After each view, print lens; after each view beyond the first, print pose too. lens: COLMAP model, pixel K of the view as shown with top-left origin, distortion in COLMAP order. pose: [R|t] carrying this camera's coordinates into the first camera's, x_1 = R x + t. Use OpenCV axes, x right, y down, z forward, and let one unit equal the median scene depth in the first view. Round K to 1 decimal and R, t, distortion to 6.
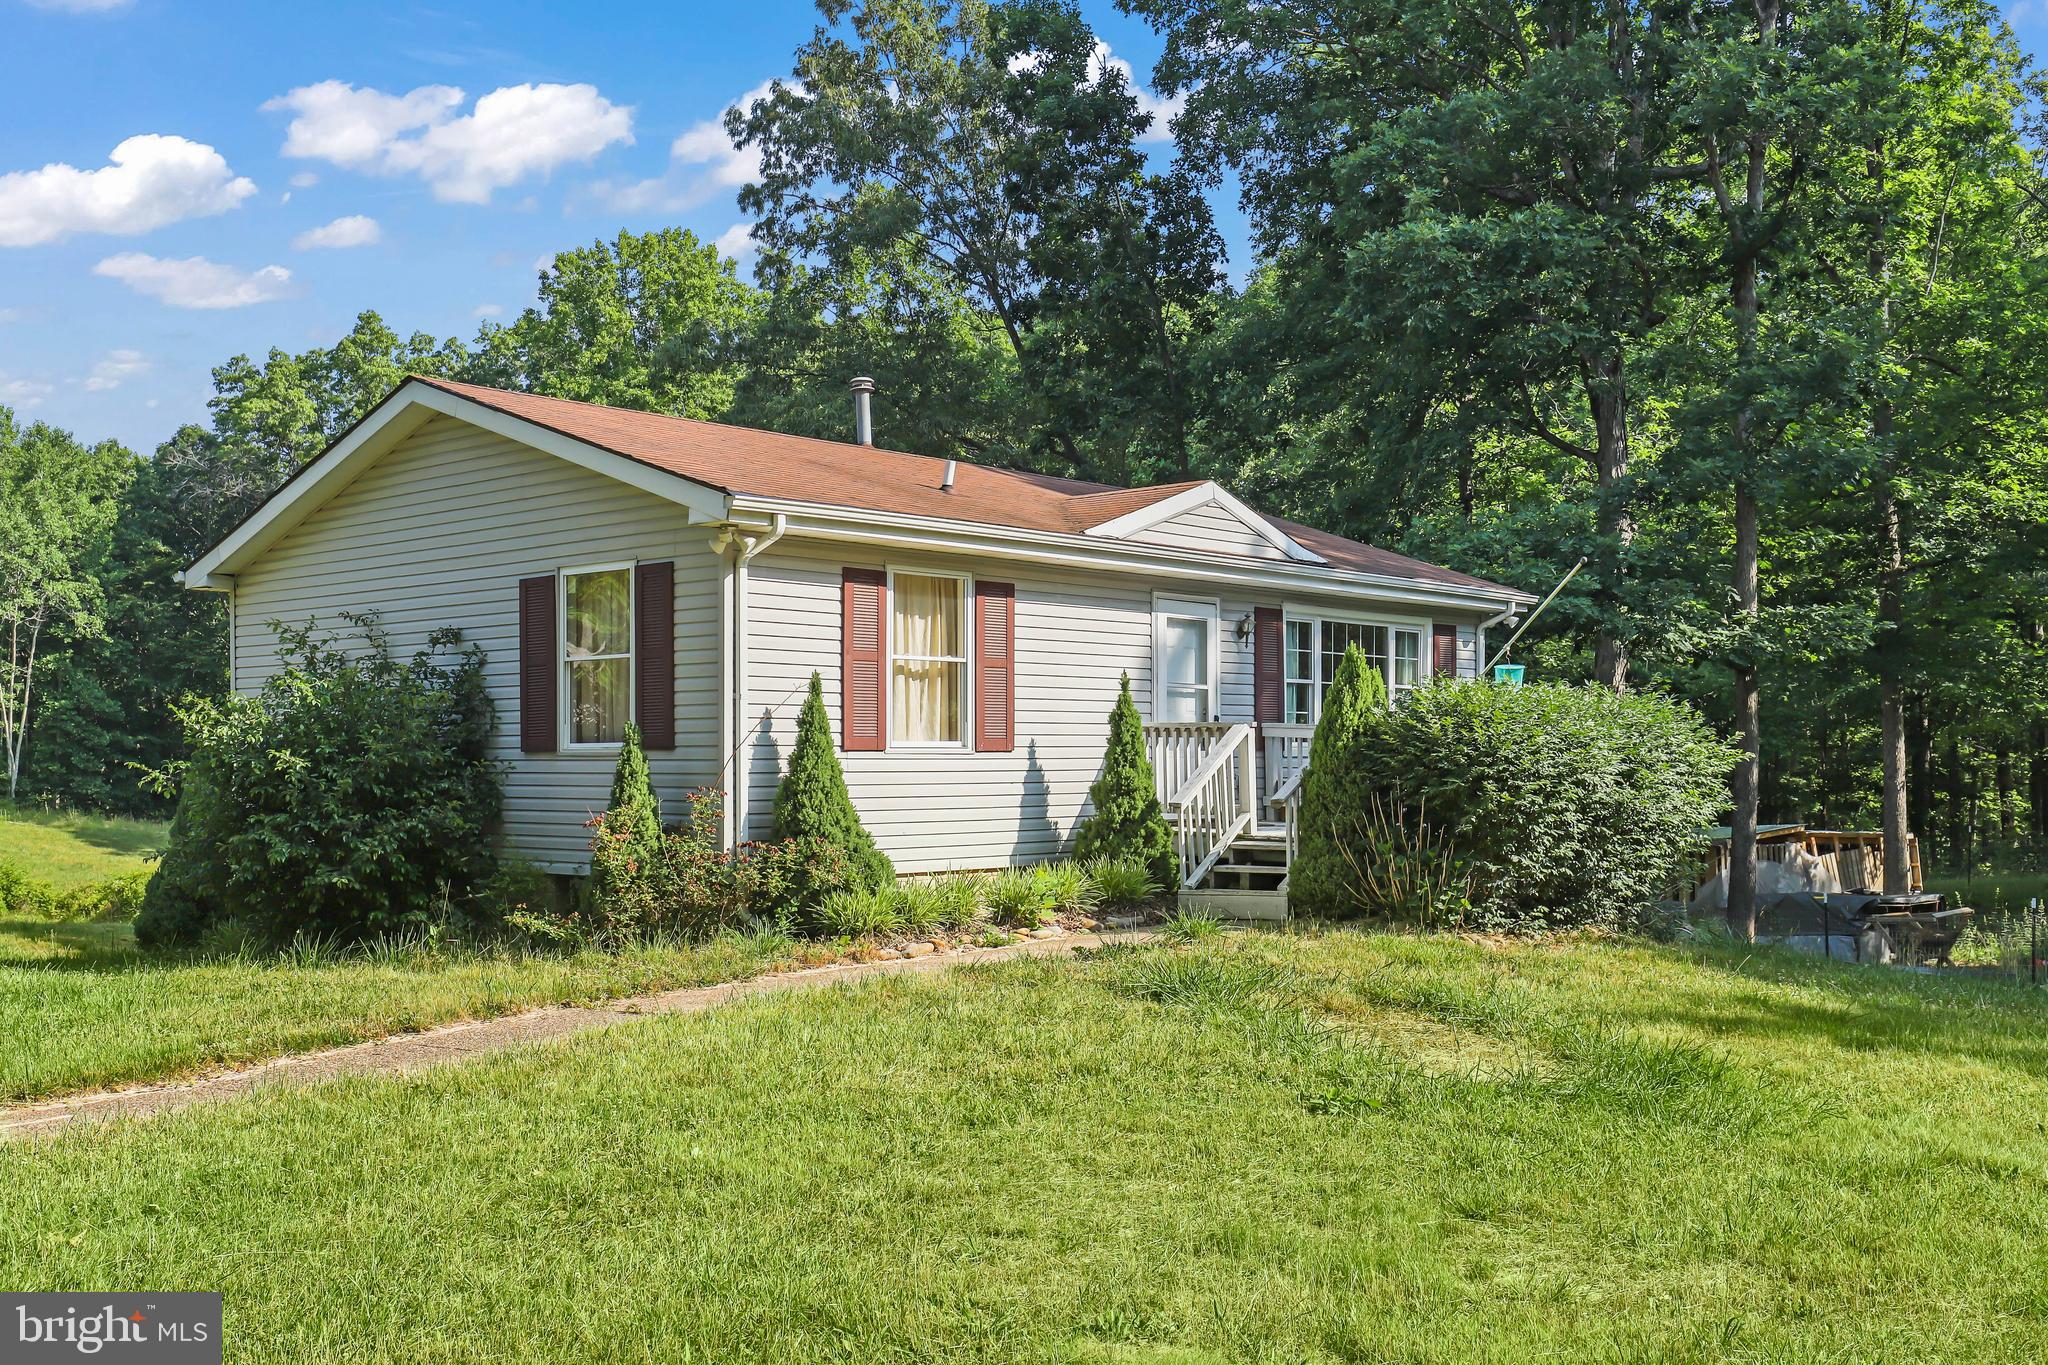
lens RADIAL K [[1968.6, 0, 1023.5], [0, 1968.6, 762.1], [0, 0, 1]] dist [-0.005714, -0.001668]
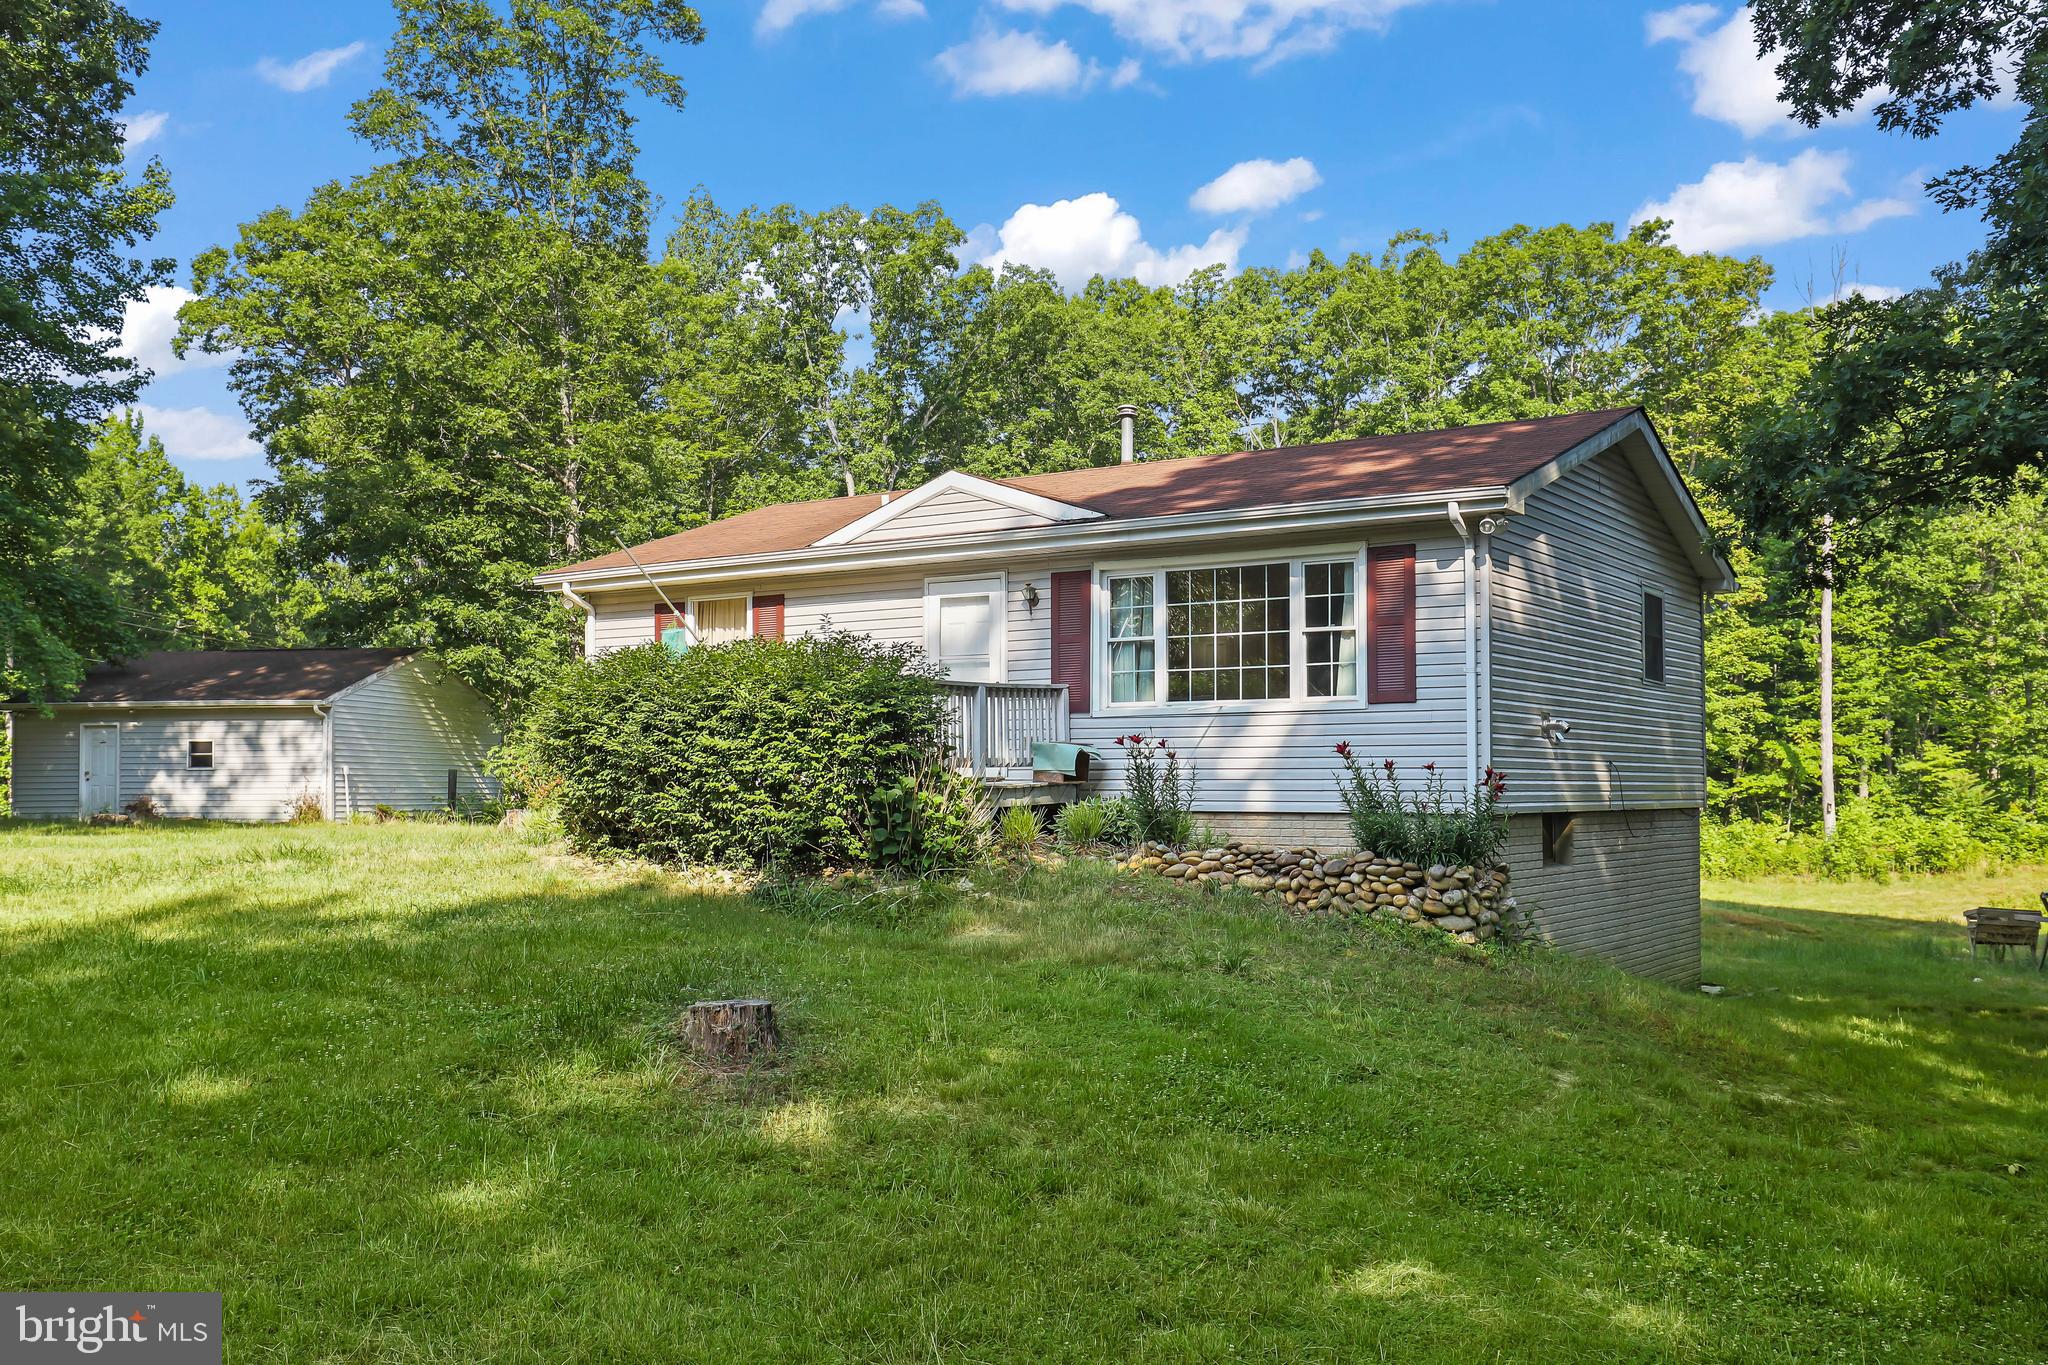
lens RADIAL K [[1848.9, 0, 1020.3], [0, 1848.9, 767.3], [0, 0, 1]] dist [-0.000309, -0.007839]
pose [[0.135362, -0.010332, -0.990742, 0.197322], [-0.004032, 0.999932, -0.010979, 0.006103], [0.990788, 0.005480, 0.135312, 0.156918]]
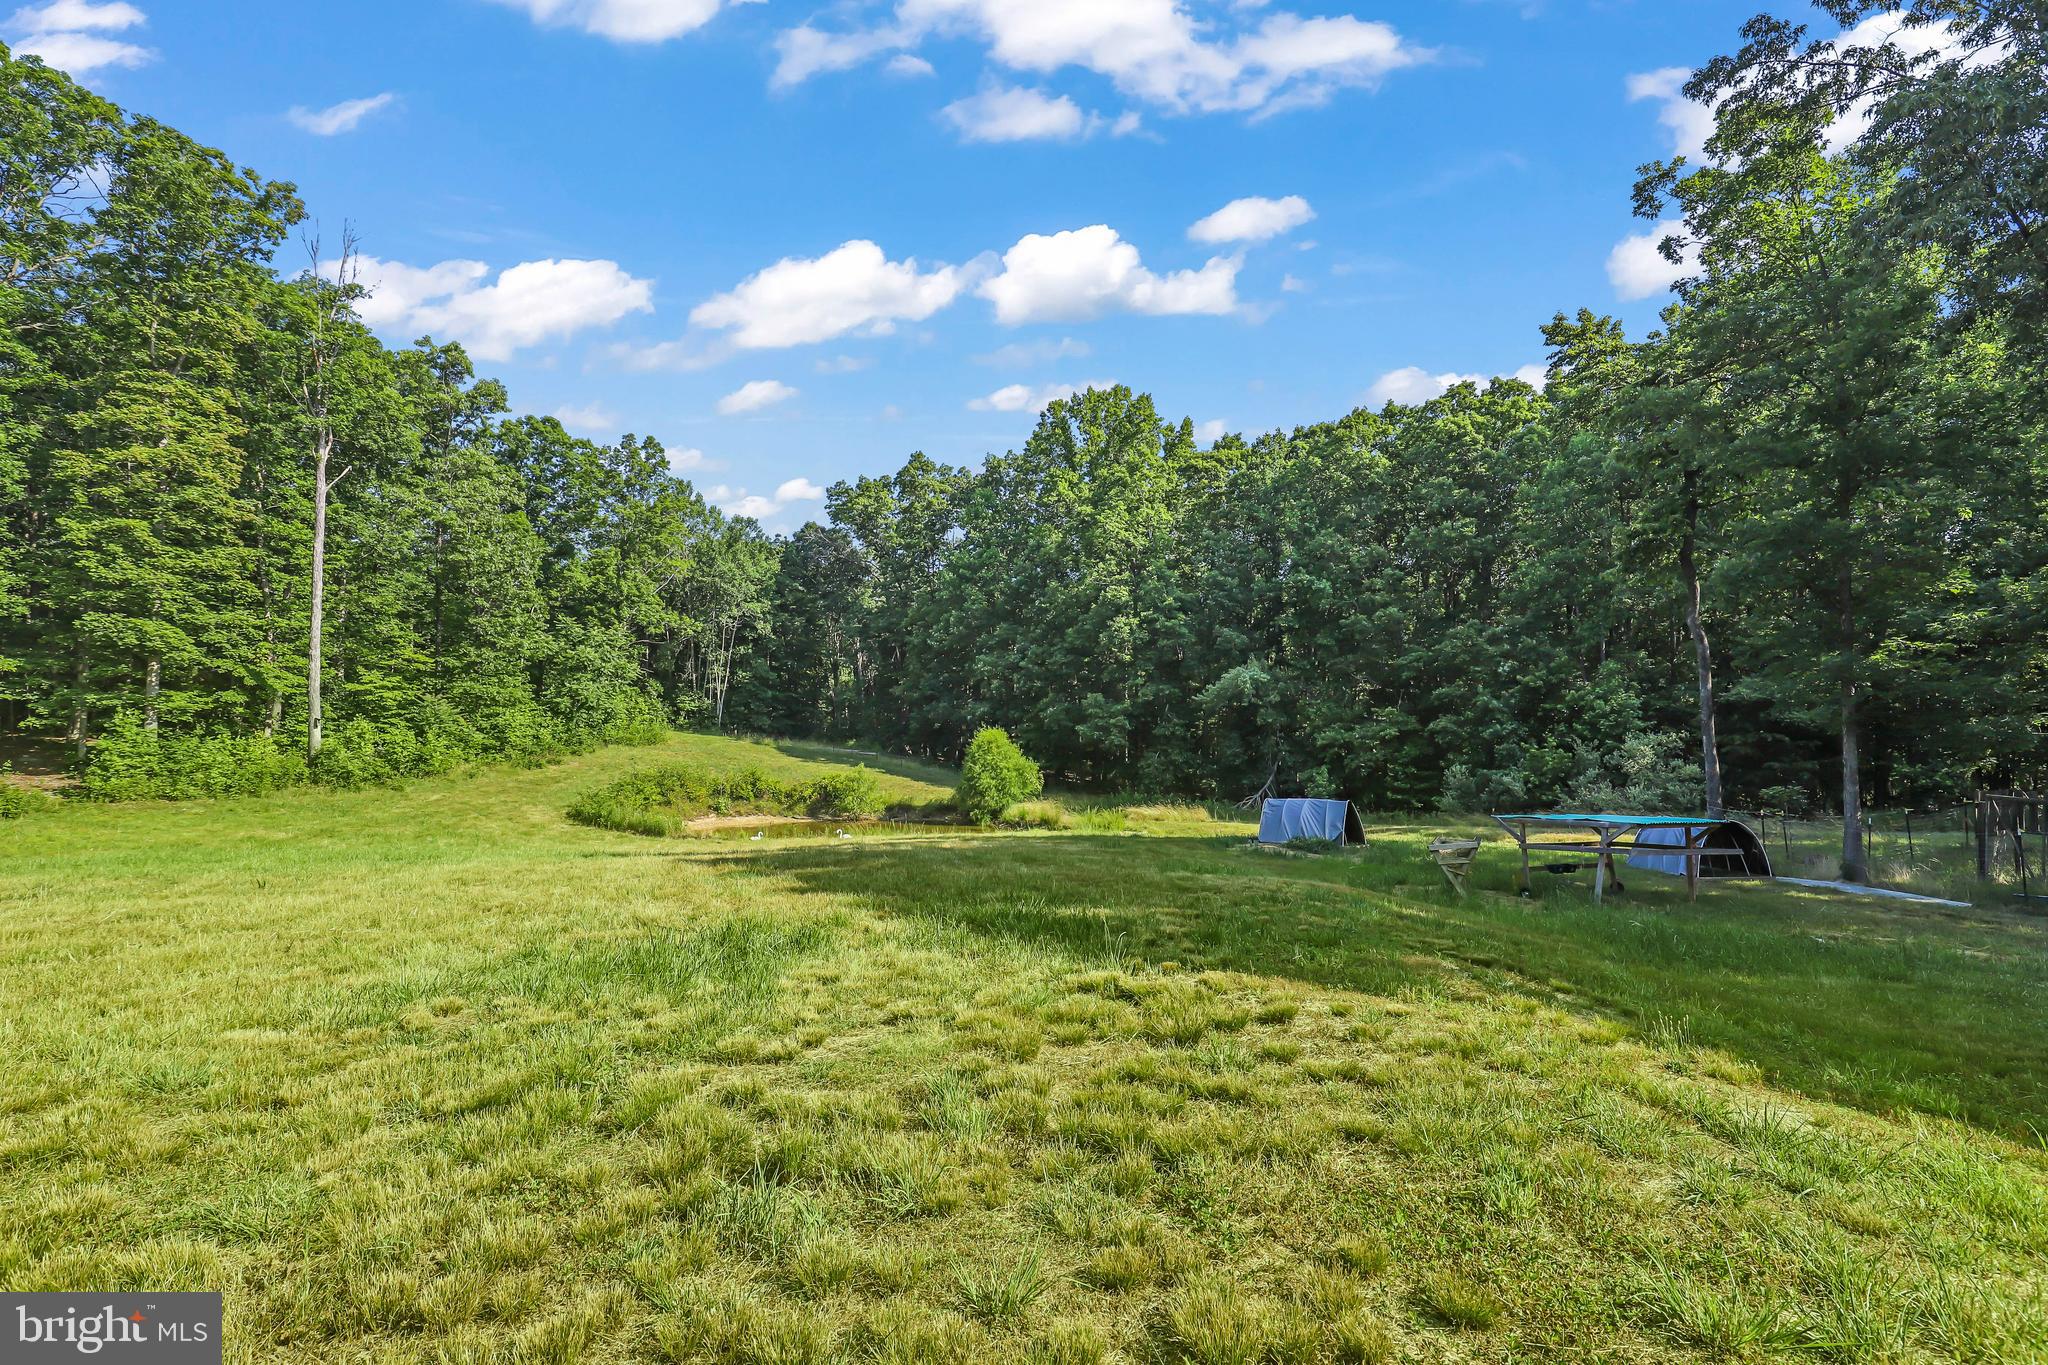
lens RADIAL K [[931.6, 0, 1024.8], [0, 931.6, 691.5], [0, 0, 1]] dist [0.000370, -0.000197]
pose [[0.994227, 0.007946, -0.107006, -0.158721], [-0.011079, 0.999526, -0.028721, 0.007557], [0.106727, 0.029741, 0.993843, 0.206711]]
